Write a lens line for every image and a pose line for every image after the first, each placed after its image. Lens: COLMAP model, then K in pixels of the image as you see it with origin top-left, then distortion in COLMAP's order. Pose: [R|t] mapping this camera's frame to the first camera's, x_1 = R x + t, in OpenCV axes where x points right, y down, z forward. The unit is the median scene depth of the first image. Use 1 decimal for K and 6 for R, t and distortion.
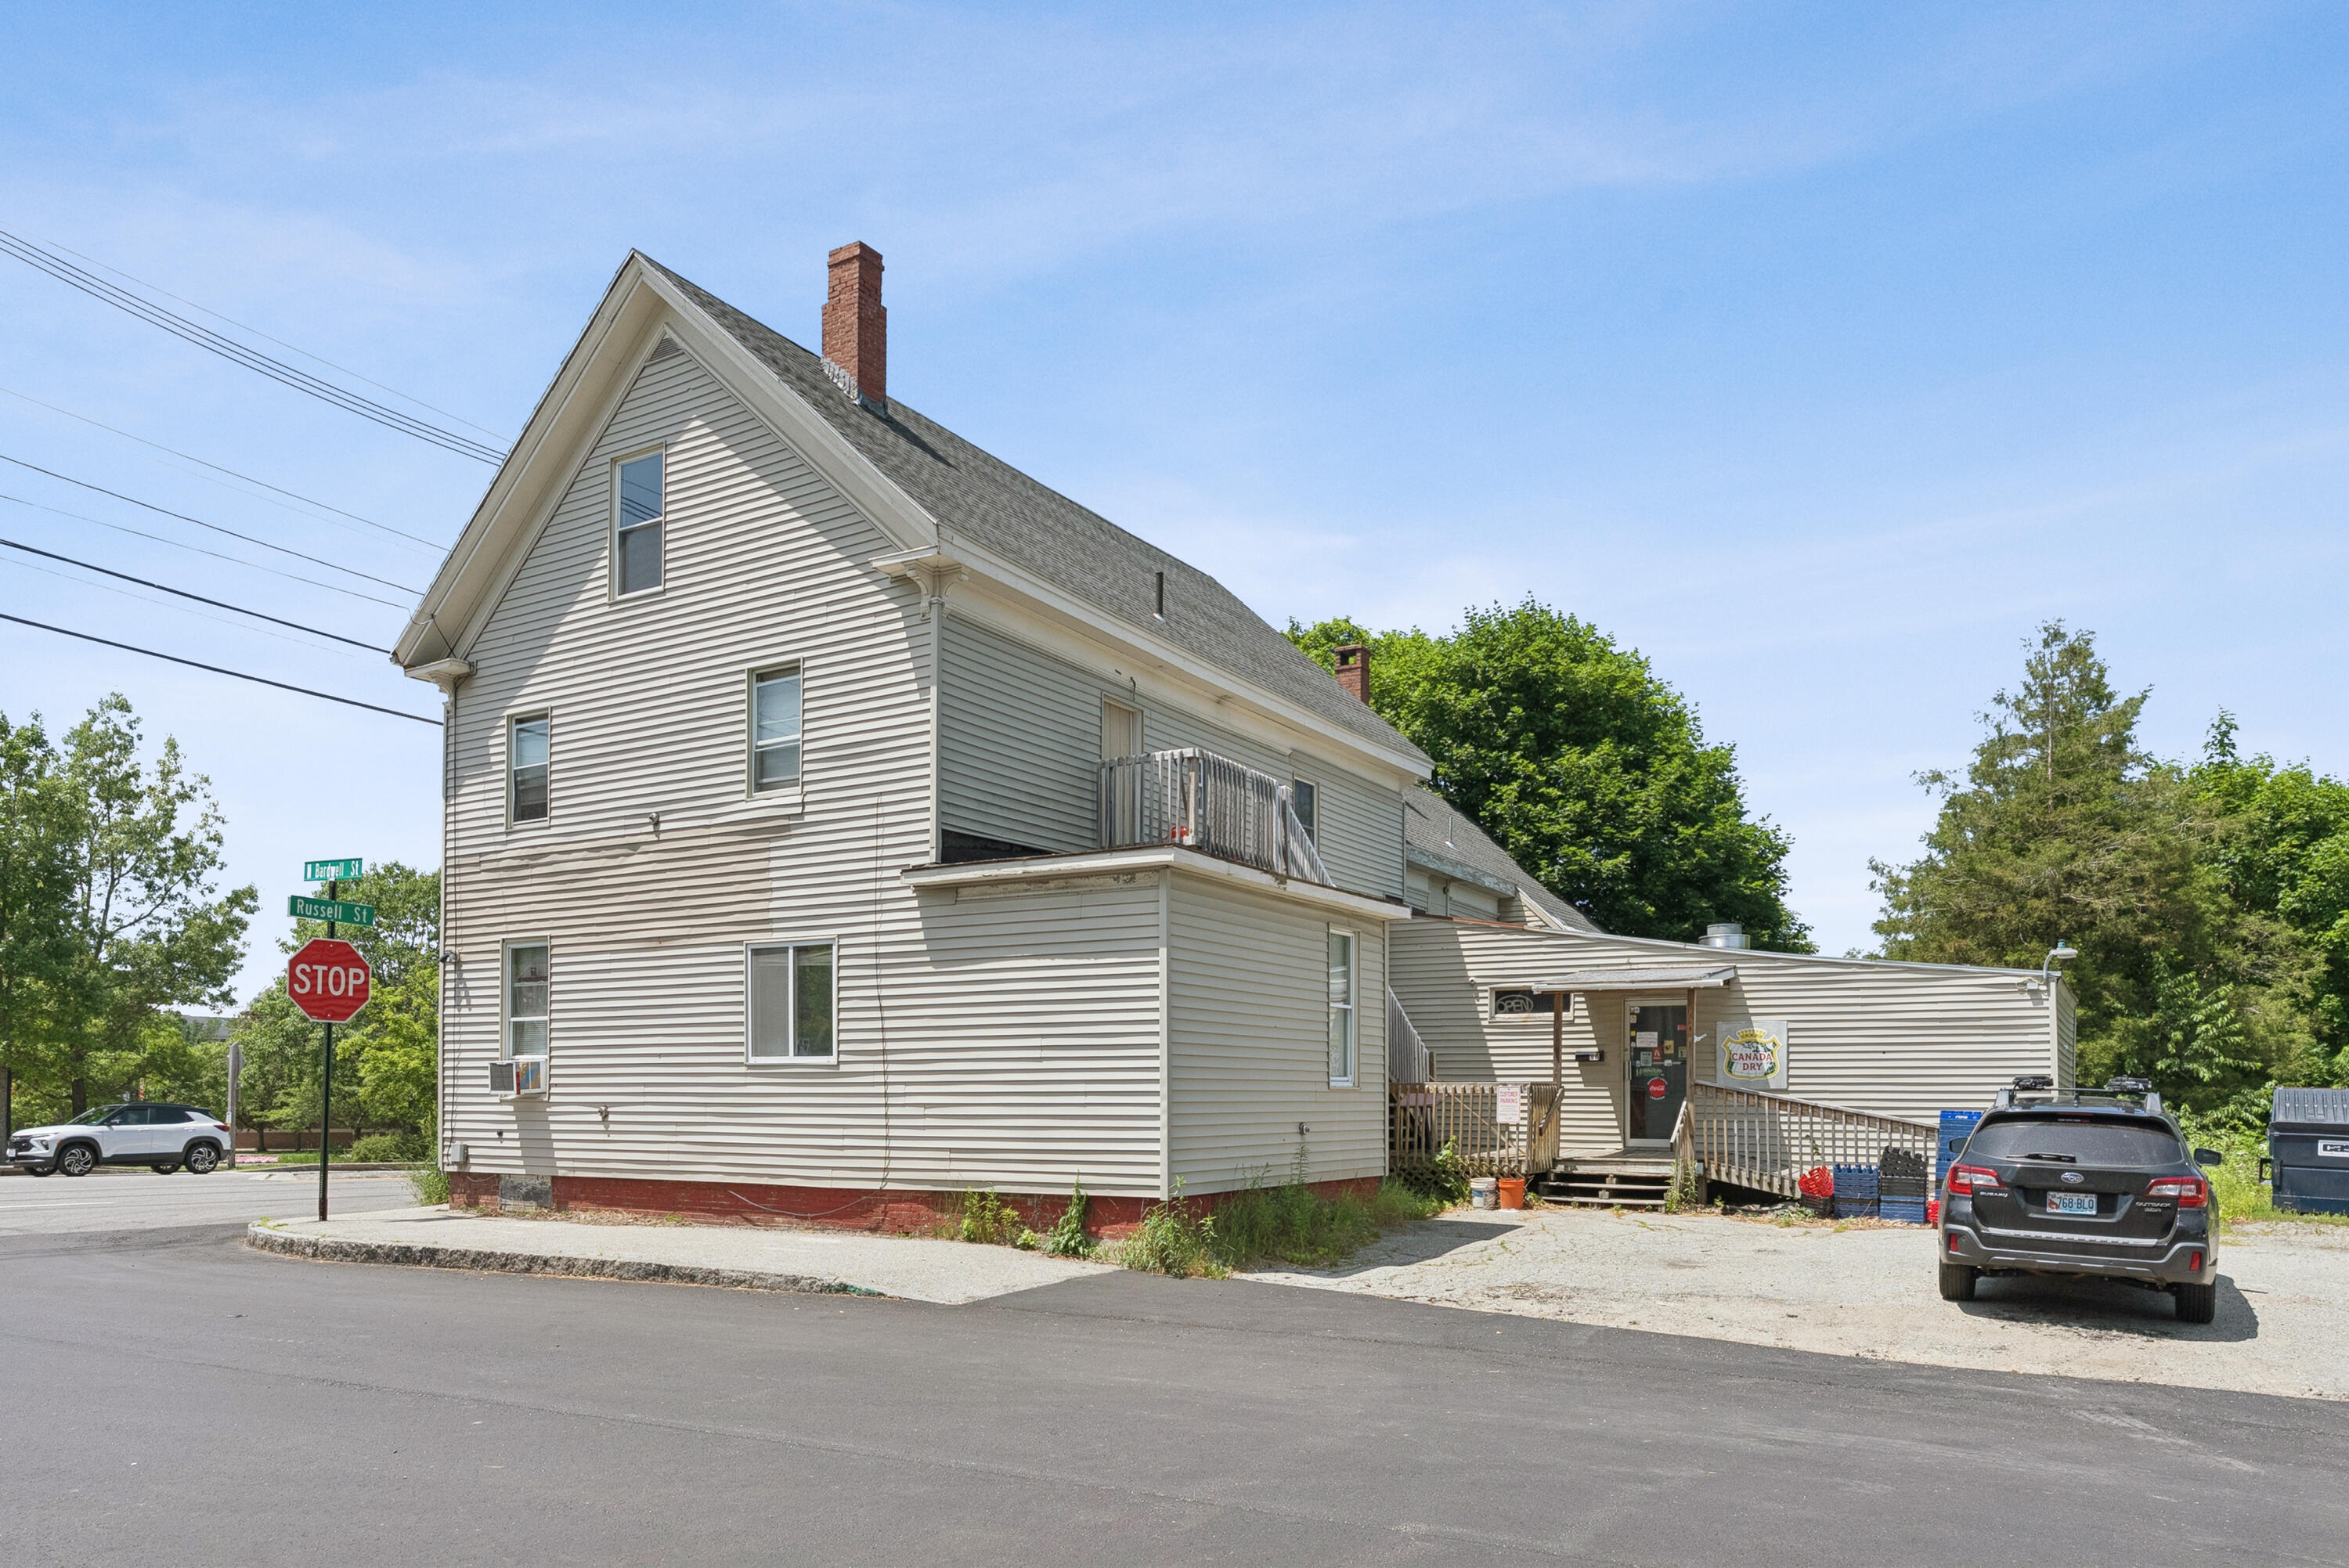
lens RADIAL K [[1552.7, 0, 1174.6], [0, 1552.7, 821.3], [0, 0, 1]] dist [0.019673, -0.001525]
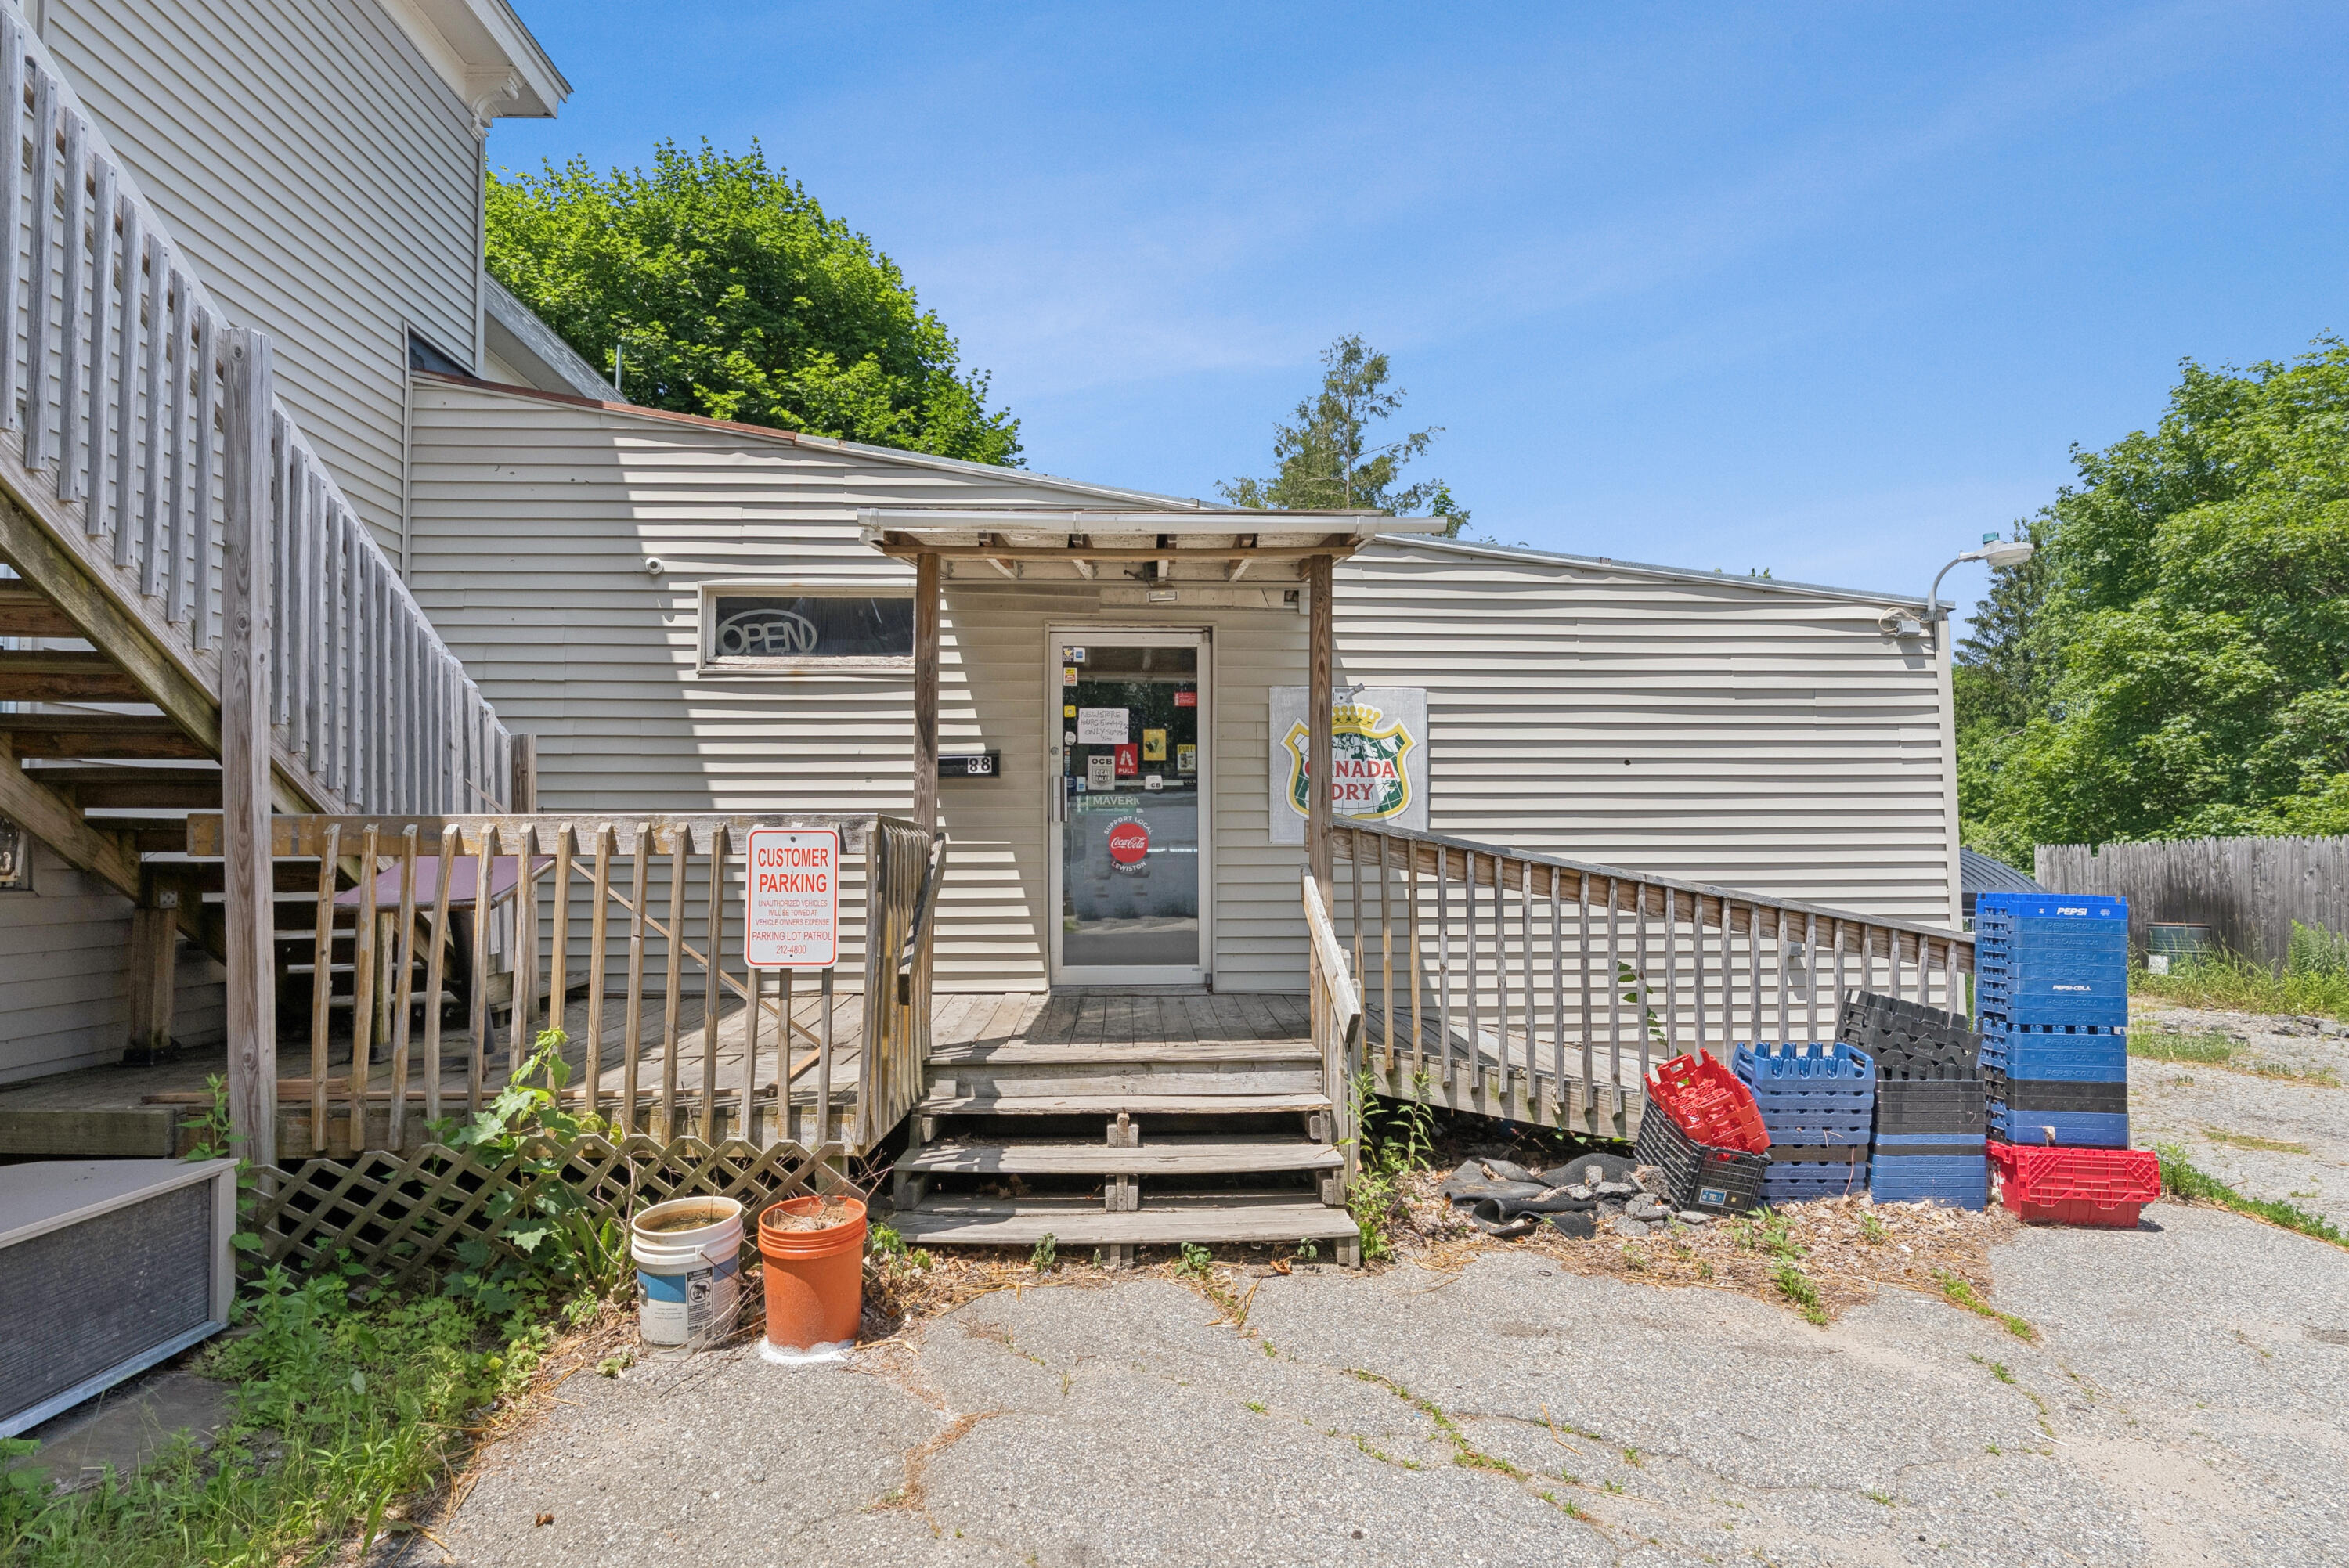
lens RADIAL K [[1206.7, 0, 1175.1], [0, 1206.7, 938.3], [0, 0, 1]] dist [-0.002089, 0.000032]
pose [[0.834449, -0.039872, 0.549641, 0.142698], [-0.091774, 0.973397, 0.209942, 0.127609], [-0.543390, -0.225629, 0.808591, 0.726425]]
